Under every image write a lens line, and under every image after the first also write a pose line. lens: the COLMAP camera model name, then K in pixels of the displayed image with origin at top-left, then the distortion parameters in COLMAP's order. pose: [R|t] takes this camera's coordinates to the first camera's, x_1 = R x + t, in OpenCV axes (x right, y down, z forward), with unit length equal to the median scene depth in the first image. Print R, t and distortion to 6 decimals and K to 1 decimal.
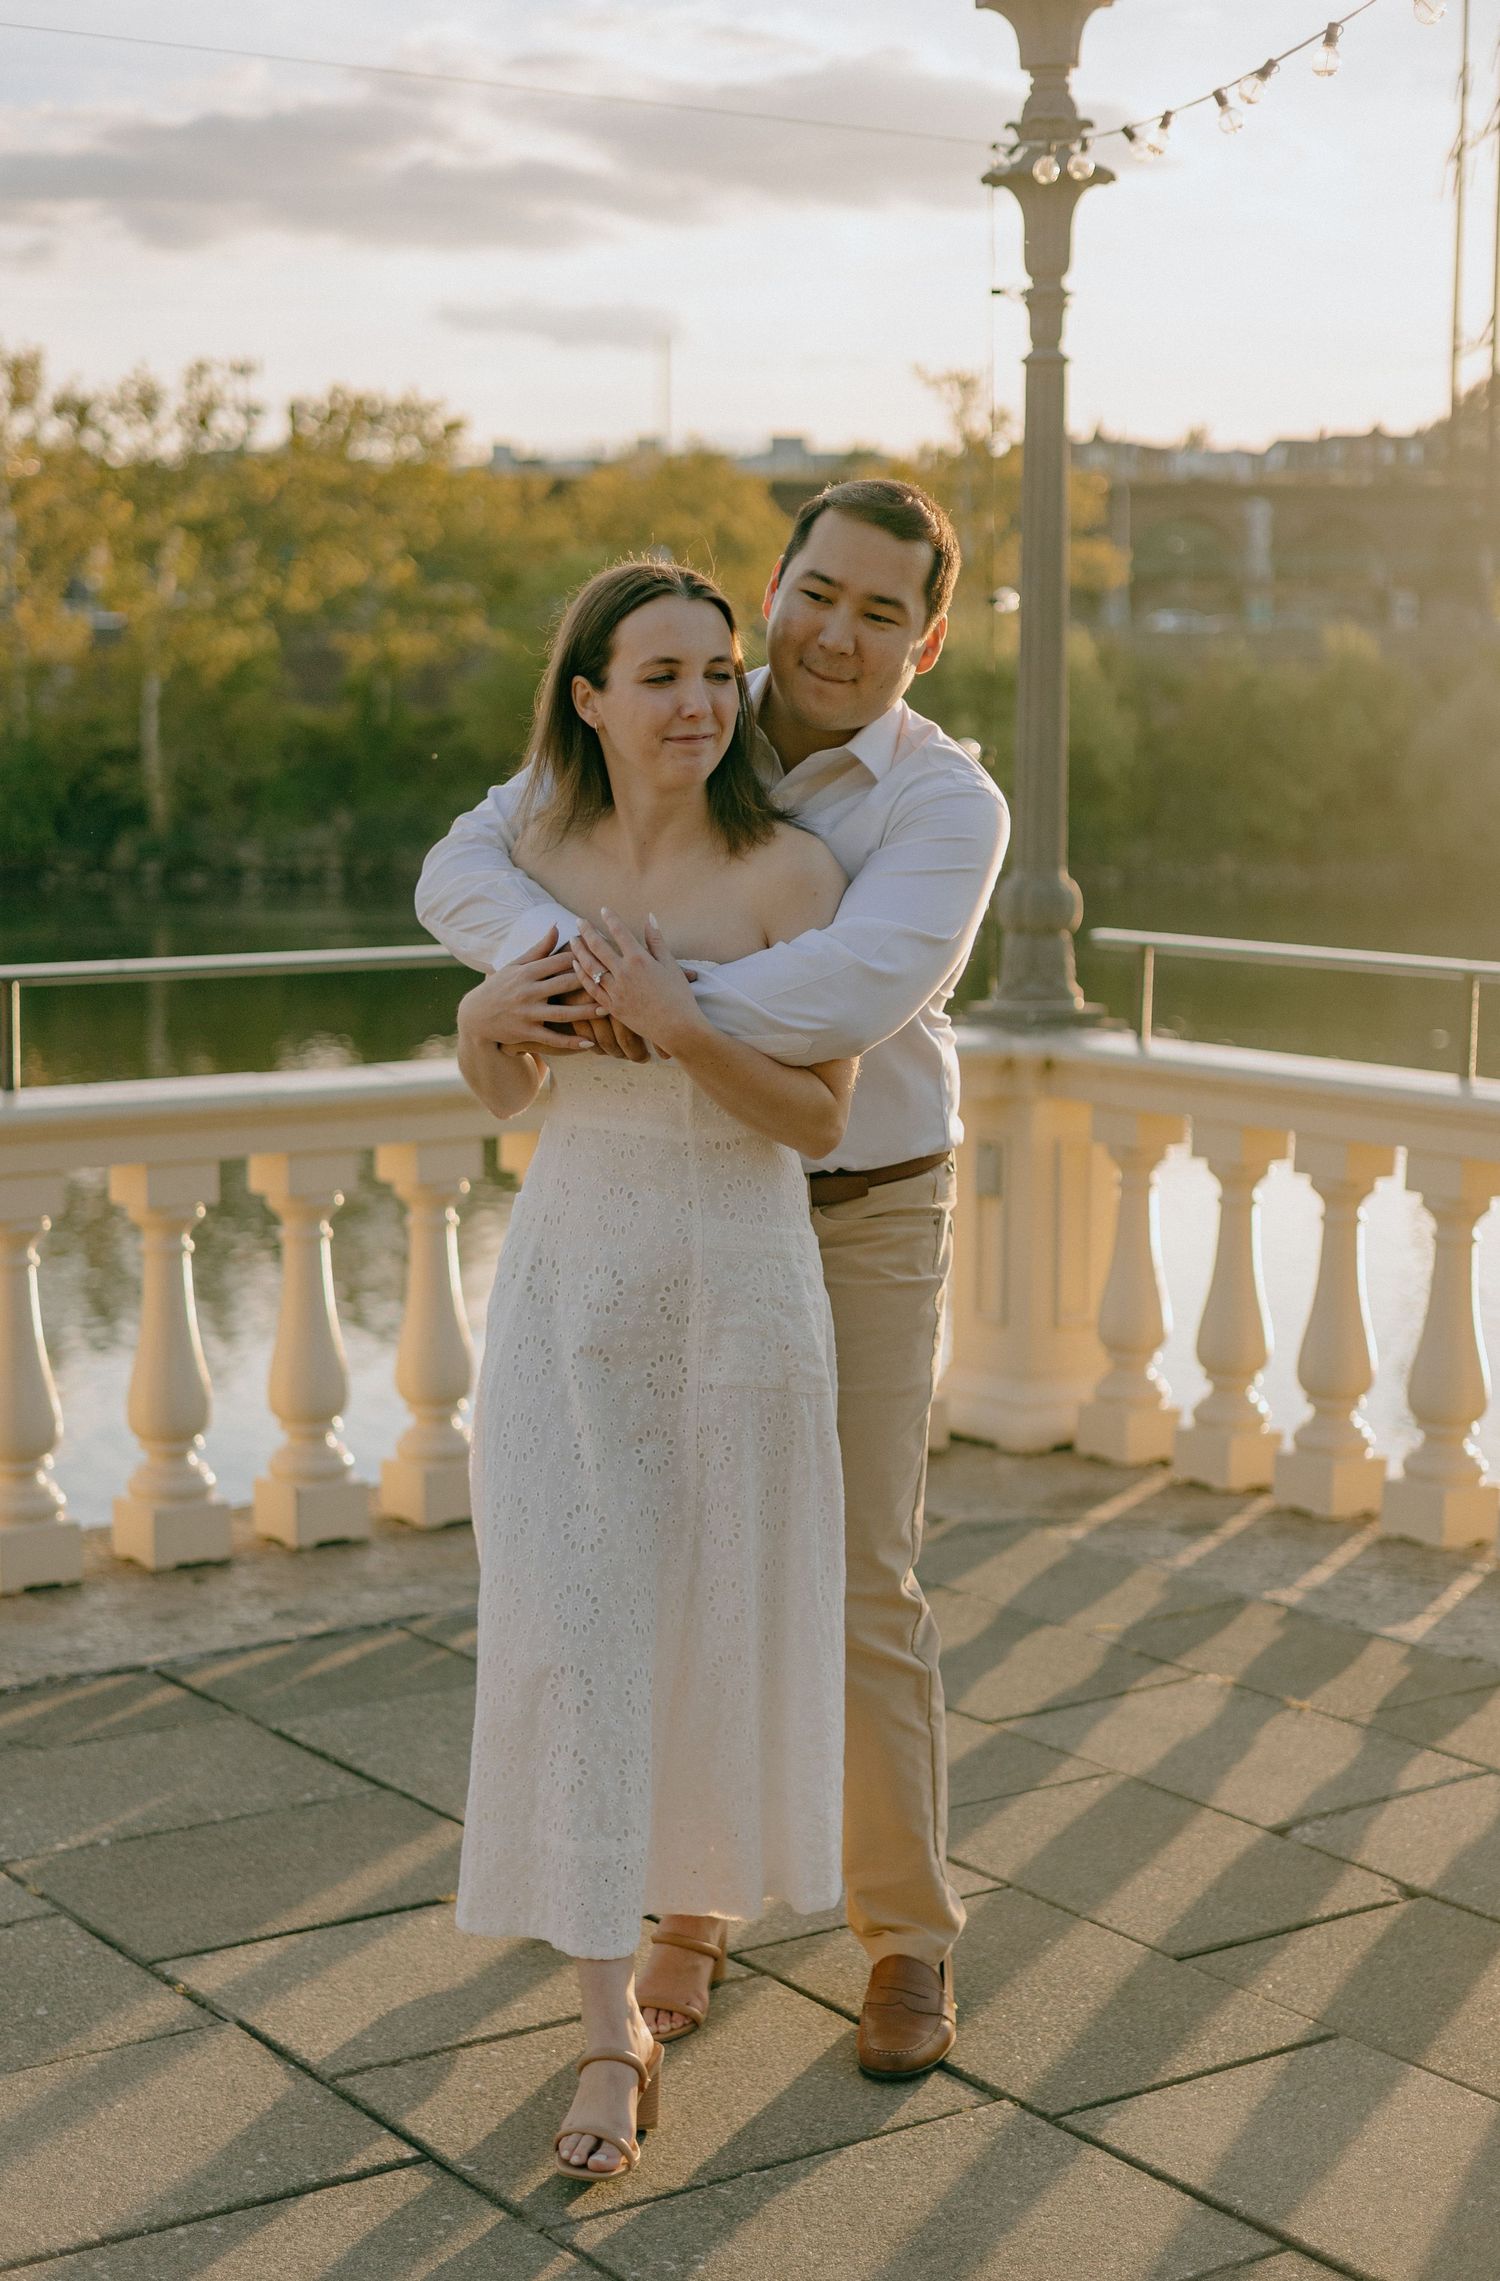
lens RADIAL K [[3542.7, 0, 703.3], [0, 3542.7, 1058.7], [0, 0, 1]] dist [-0.001084, 0.057209]
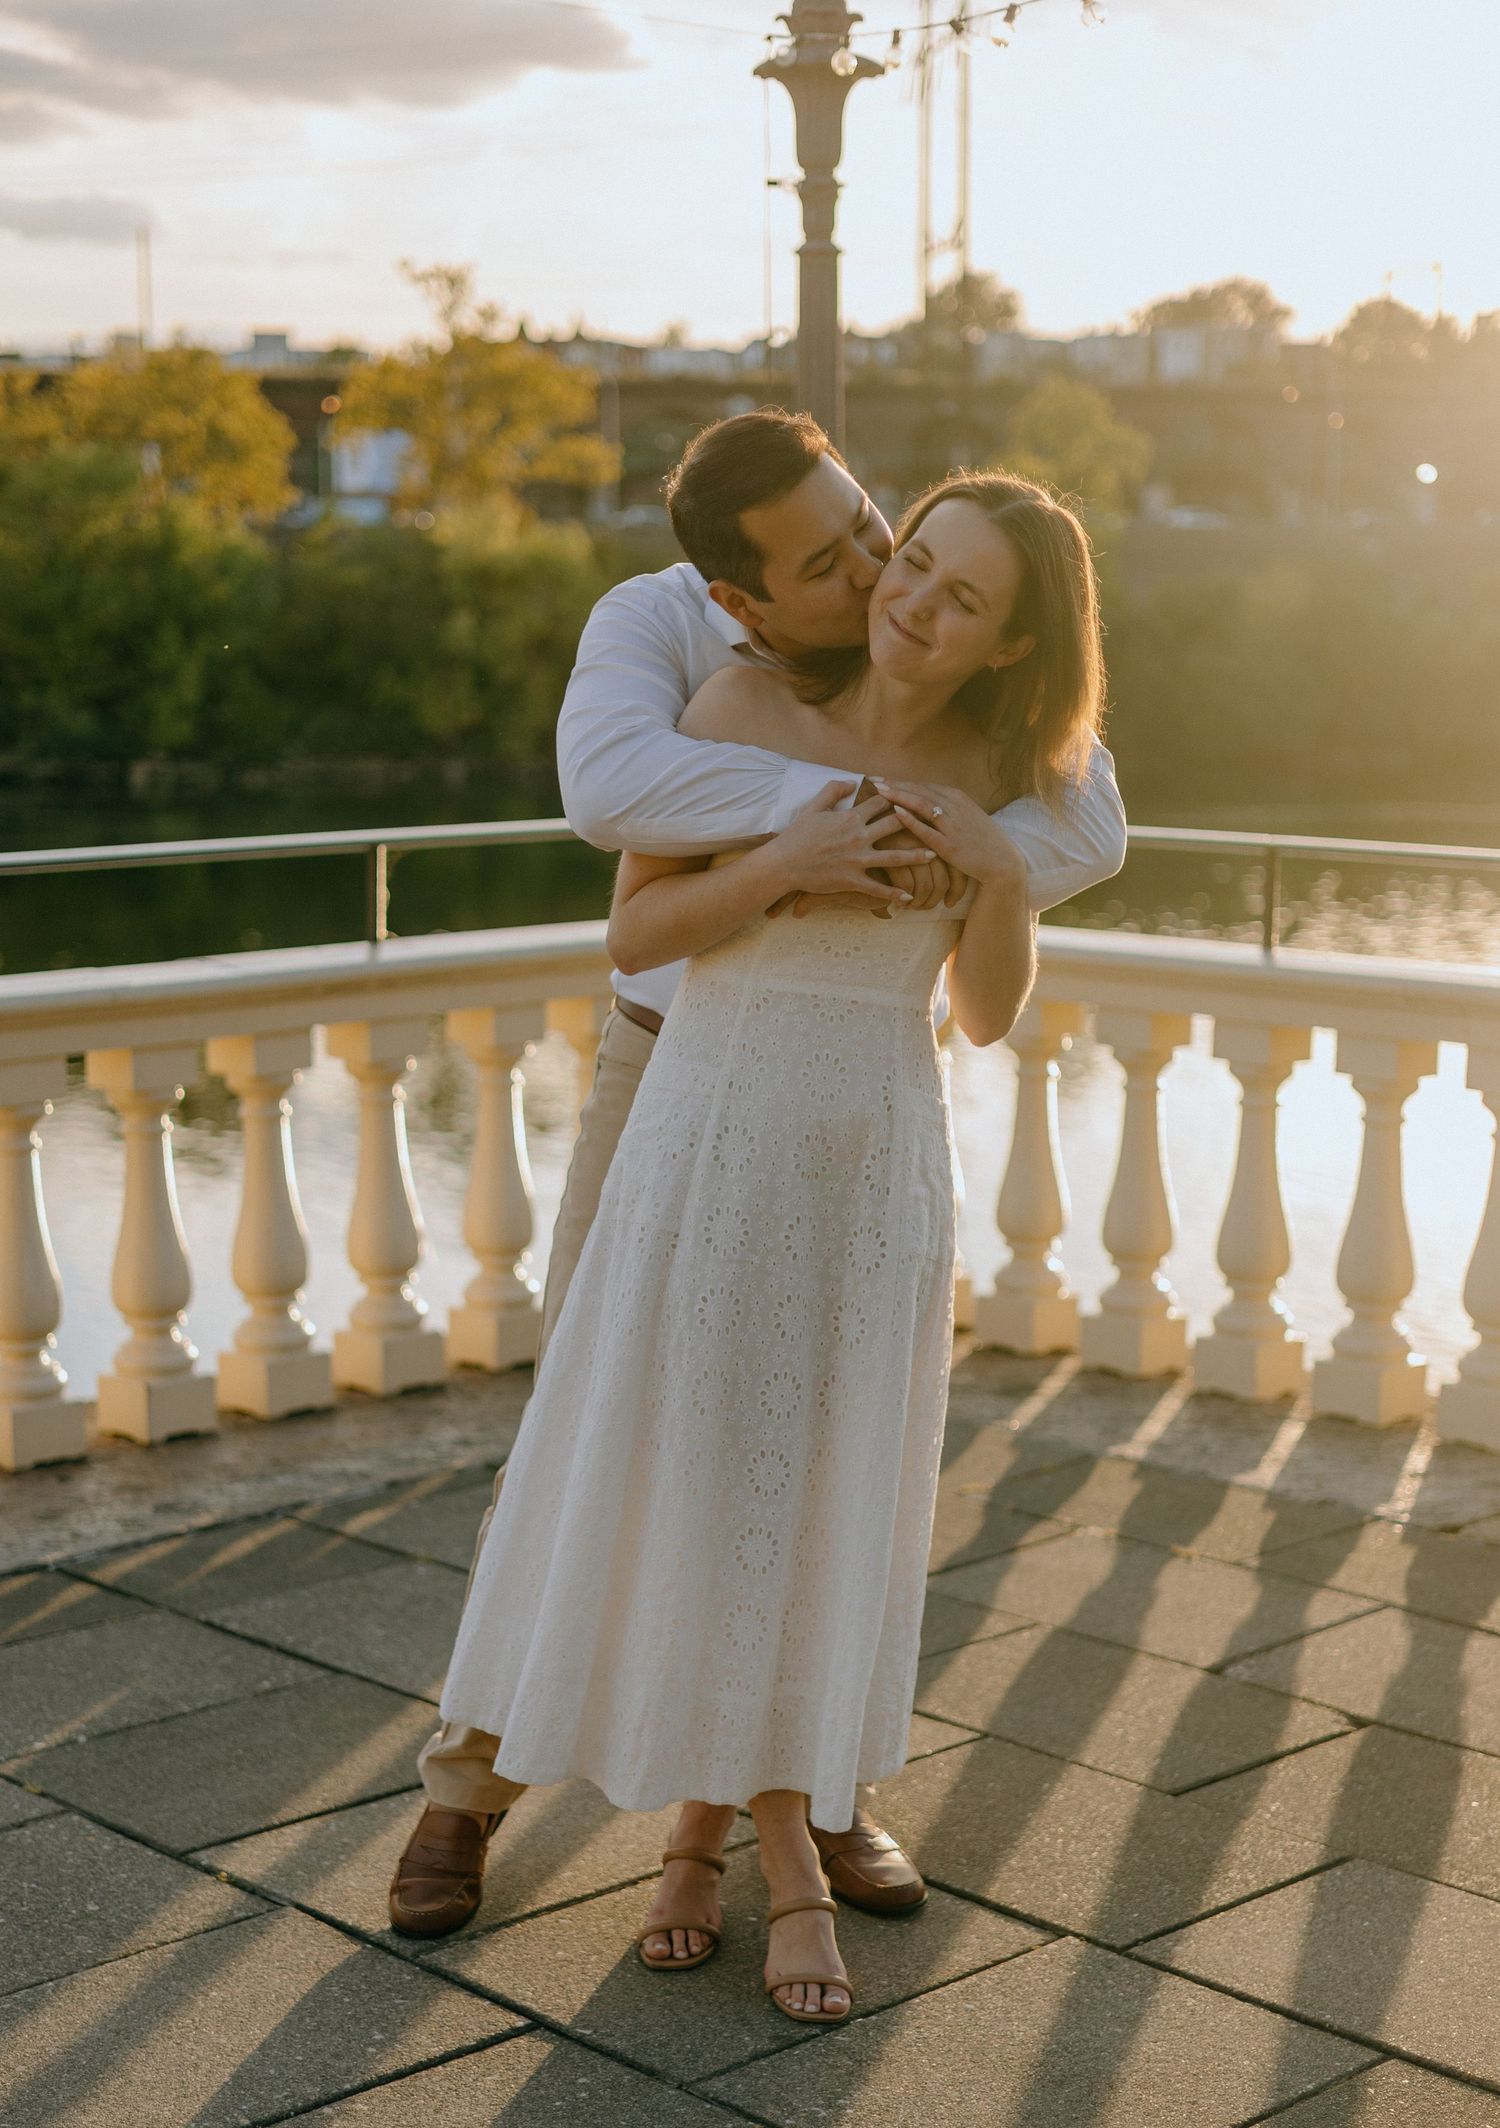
lens RADIAL K [[3498.6, 0, 693.1], [0, 3498.6, 1067.0], [0, 0, 1]] dist [-0.014360, 0.183726]
pose [[0.989777, -0.024247, 0.140548, -0.115834], [0.019610, 0.999220, 0.034289, 0.001772], [-0.141269, -0.031182, 0.989480, 0.007646]]
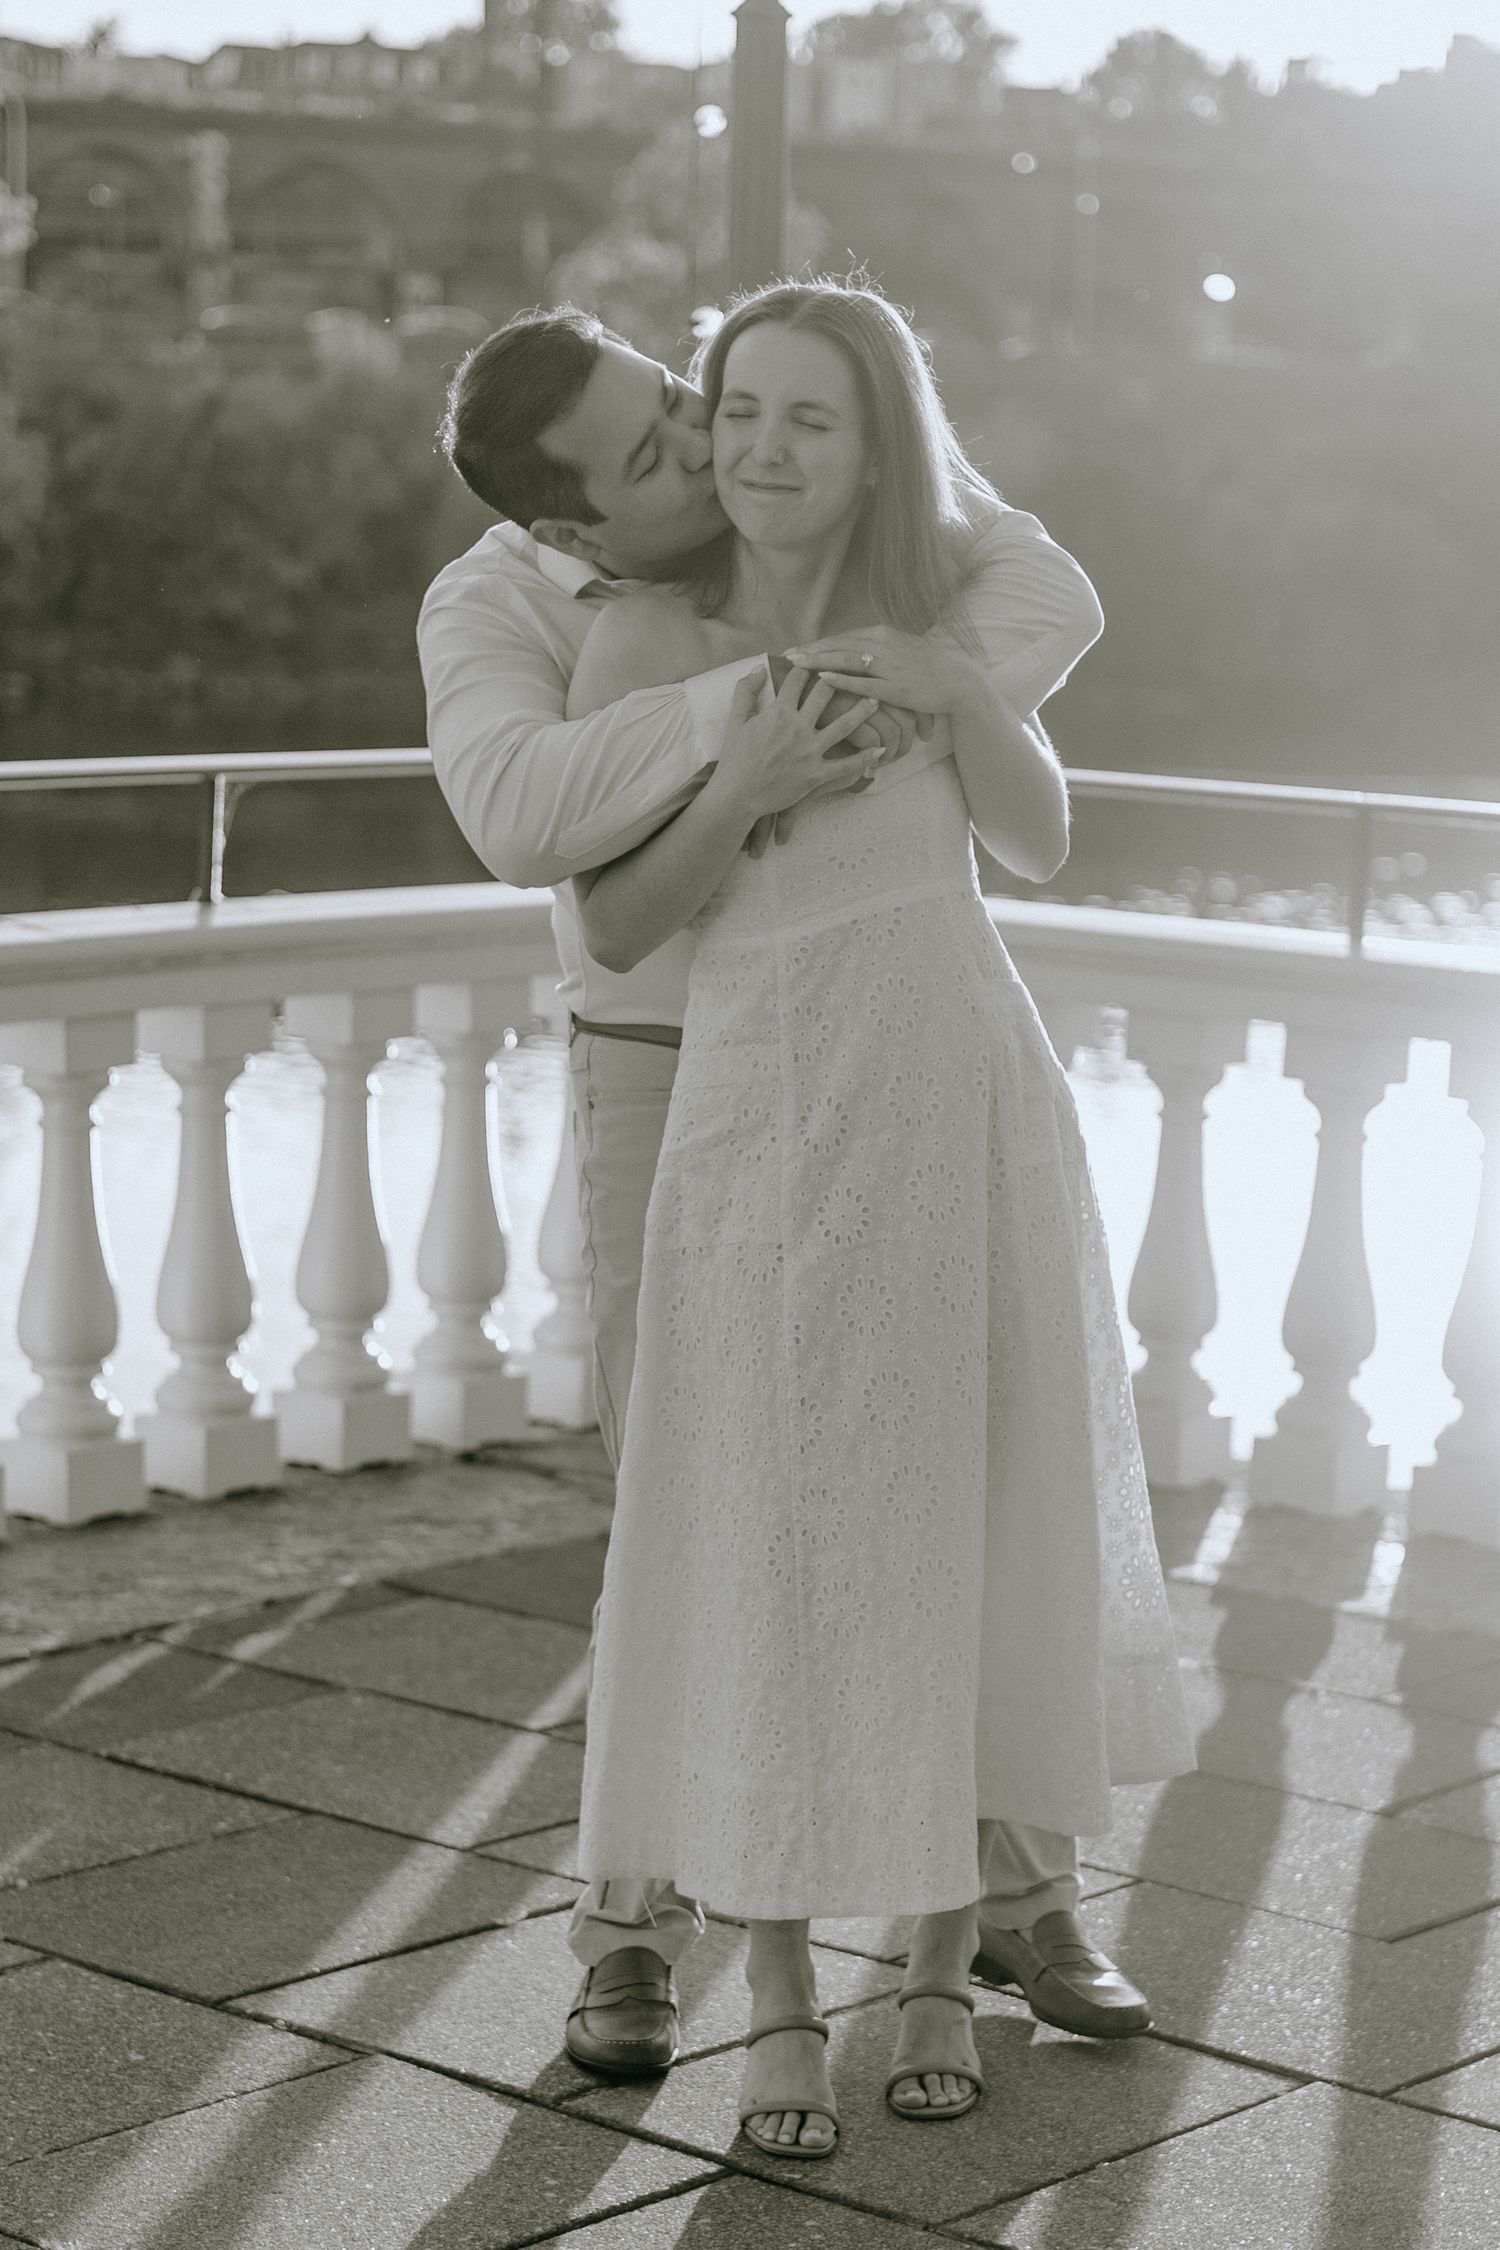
lens RADIAL K [[5244.6, 0, 750.0], [0, 5244.6, 1125.0], [0, 0, 1]] dist [0.024660, -0.219810]
pose [[0.965239, -0.004930, 0.261323, -0.277719], [-0.003460, 0.999494, 0.031634, 0.012420], [-0.261347, -0.031439, 0.964733, -0.147136]]
